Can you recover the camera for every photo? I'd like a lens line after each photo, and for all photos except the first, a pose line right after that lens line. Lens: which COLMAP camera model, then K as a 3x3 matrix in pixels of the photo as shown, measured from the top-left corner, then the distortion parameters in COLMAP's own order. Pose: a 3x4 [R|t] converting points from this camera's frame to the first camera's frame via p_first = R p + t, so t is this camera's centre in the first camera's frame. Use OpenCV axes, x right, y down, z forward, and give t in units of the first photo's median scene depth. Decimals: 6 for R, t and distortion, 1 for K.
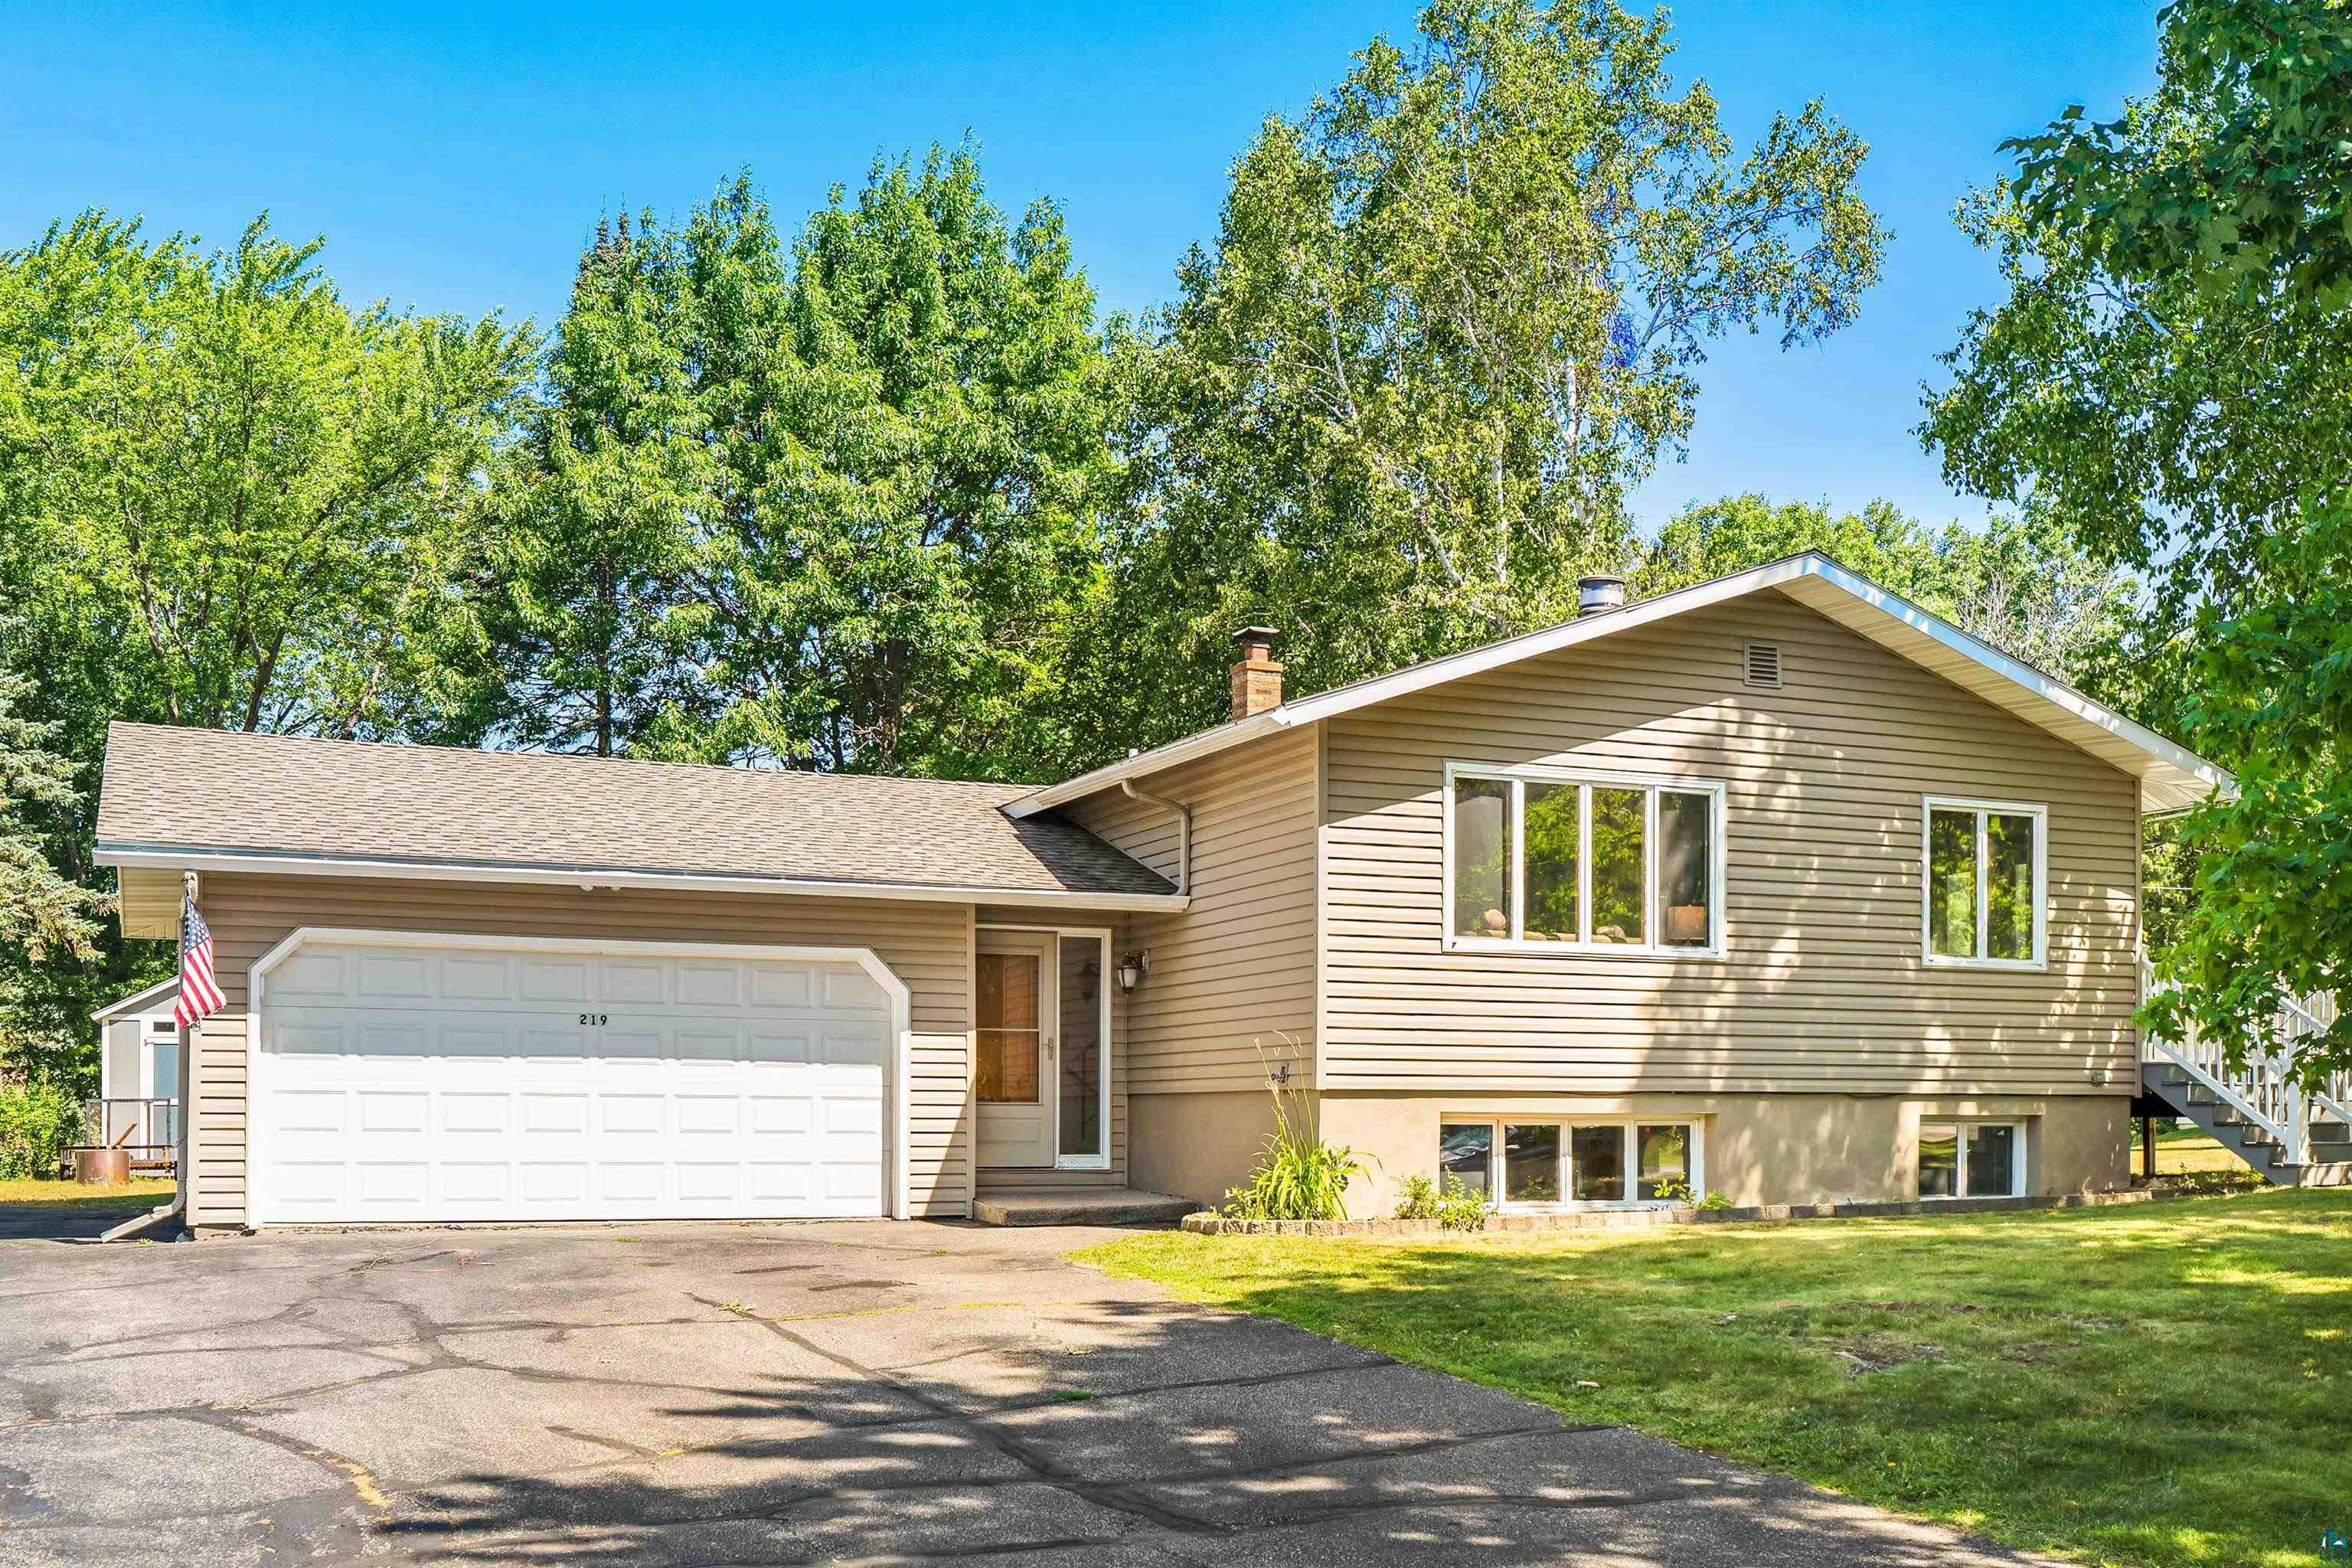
lens RADIAL K [[2465.4, 0, 1179.3], [0, 2465.4, 795.6], [0, 0, 1]] dist [-0.022847, 0.000000]
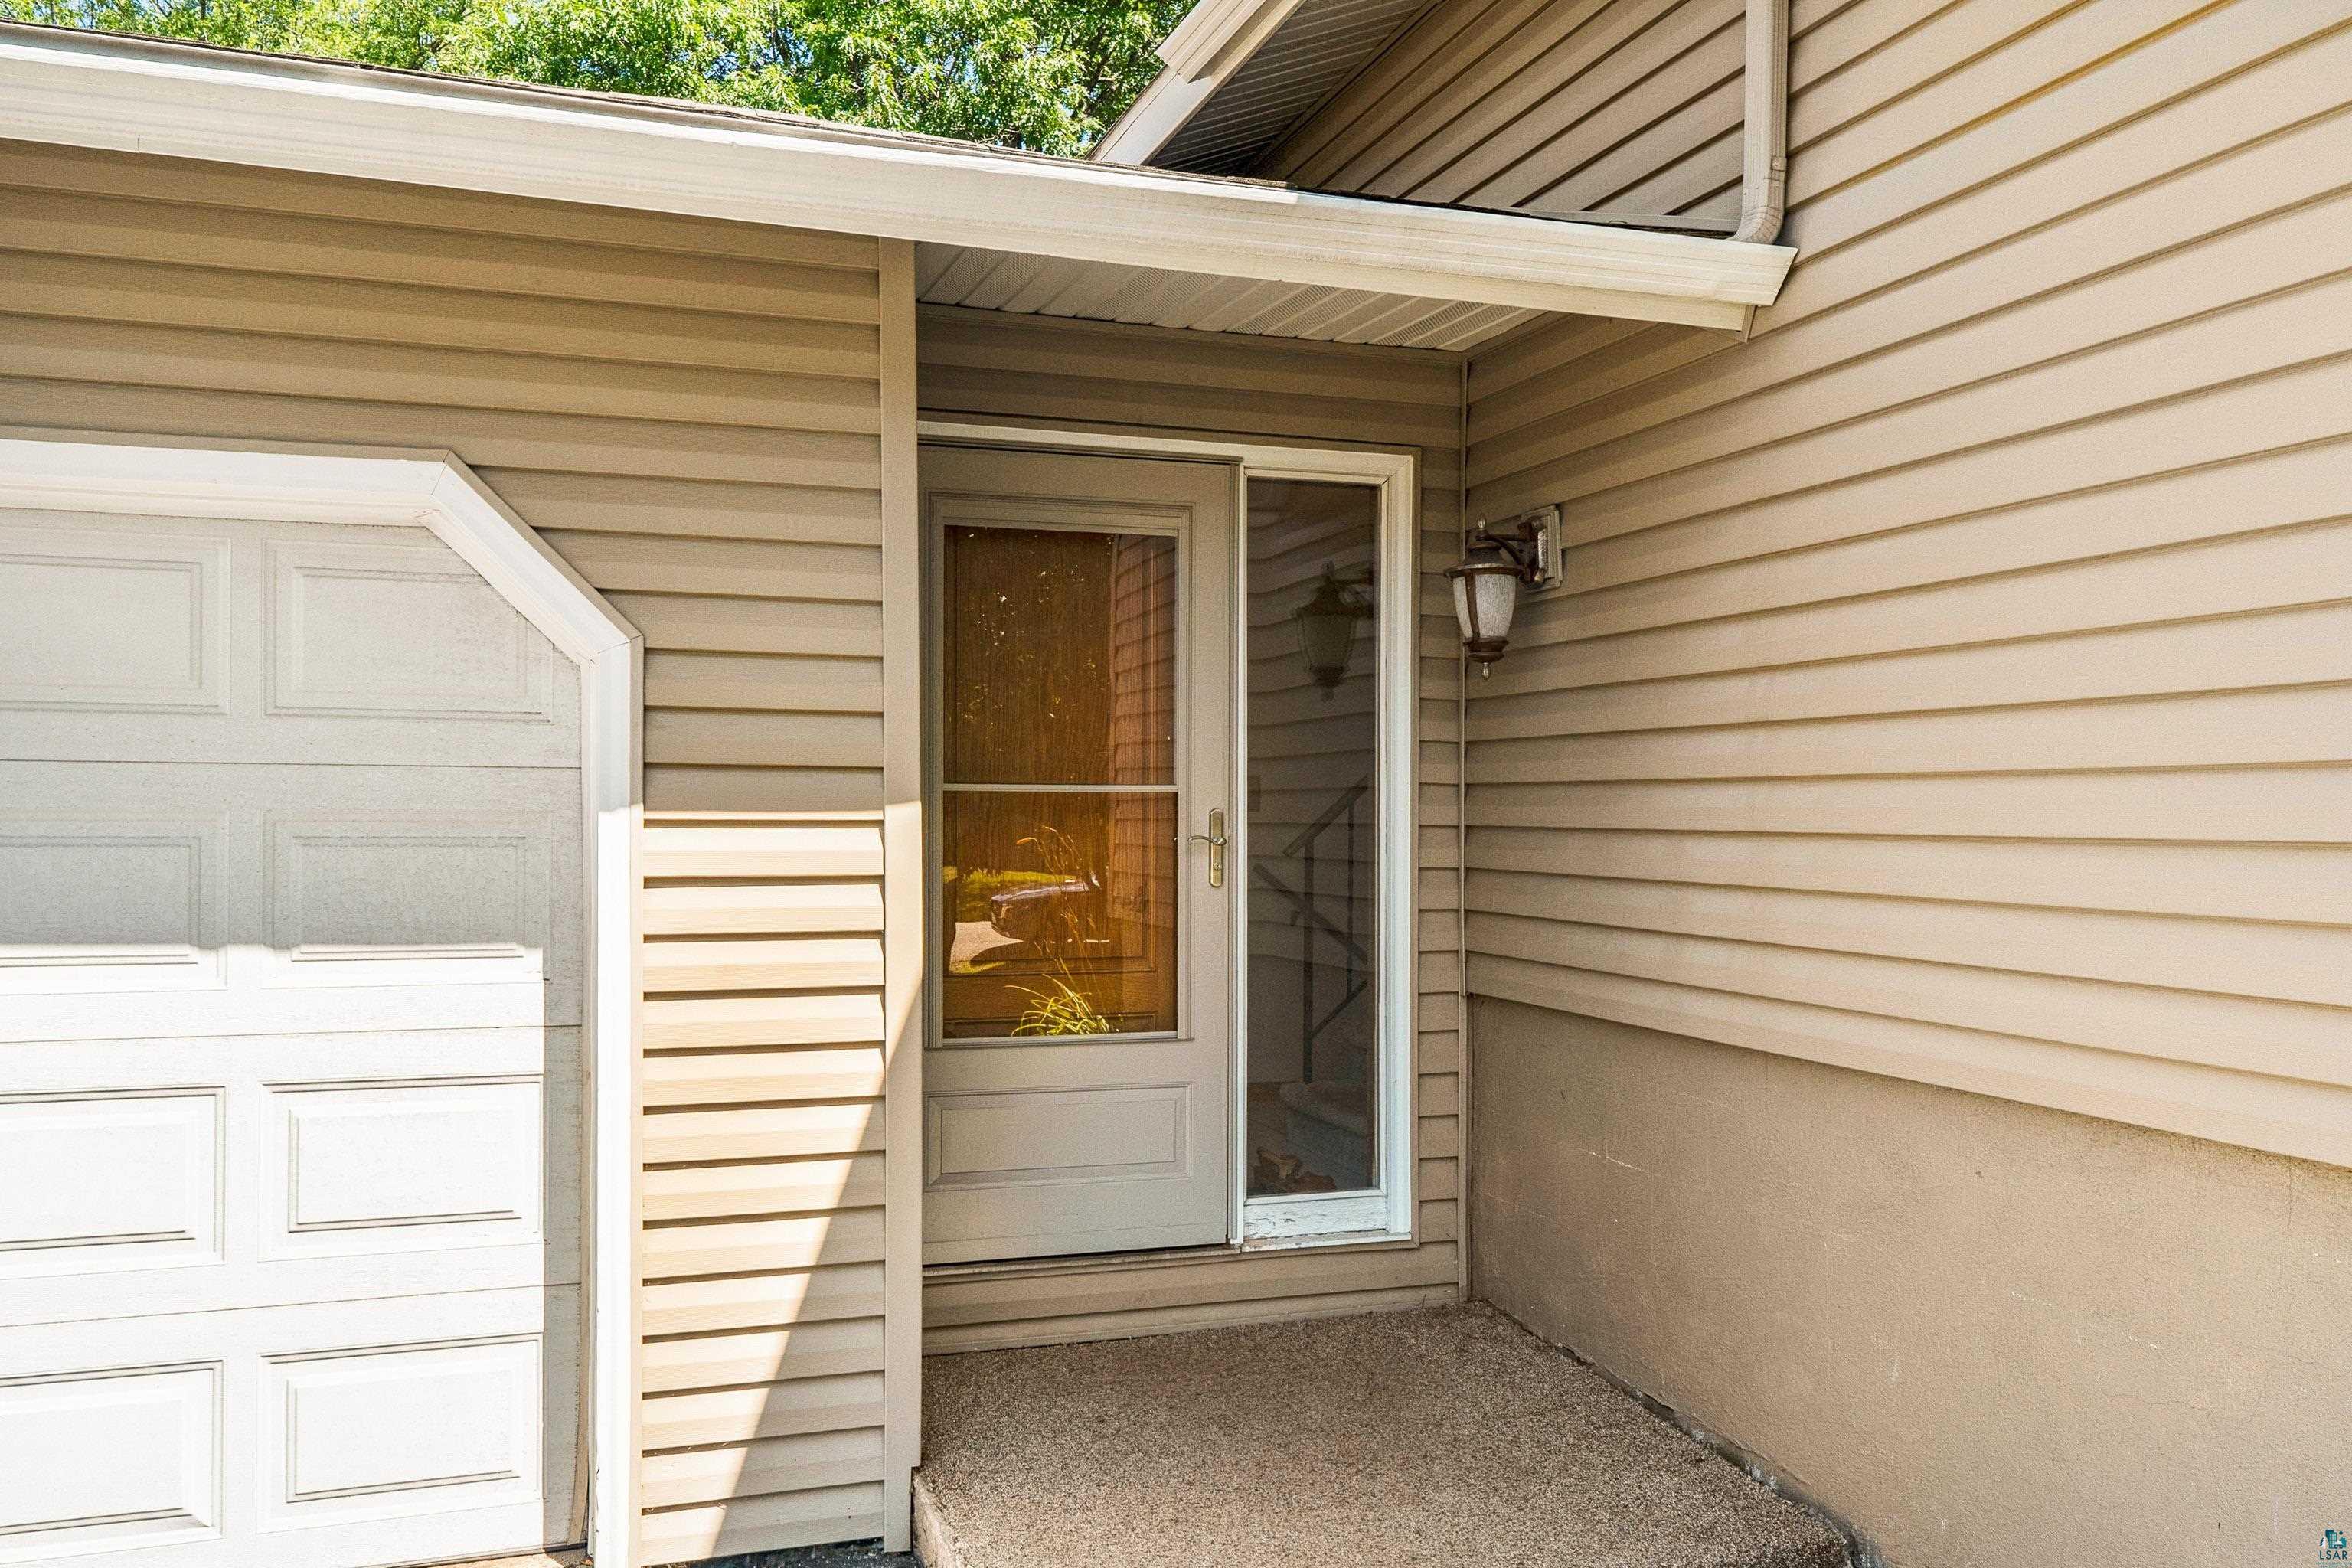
lens RADIAL K [[1890.2, 0, 1179.1], [0, 1890.2, 796.7], [0, 0, 1]] dist [0.001503, 0.000382]
pose [[0.997192, -0.000716, -0.074884, -0.039978], [0.010117, 0.992075, 0.125238, 0.068018], [0.074201, -0.125644, 0.989297, 0.780077]]
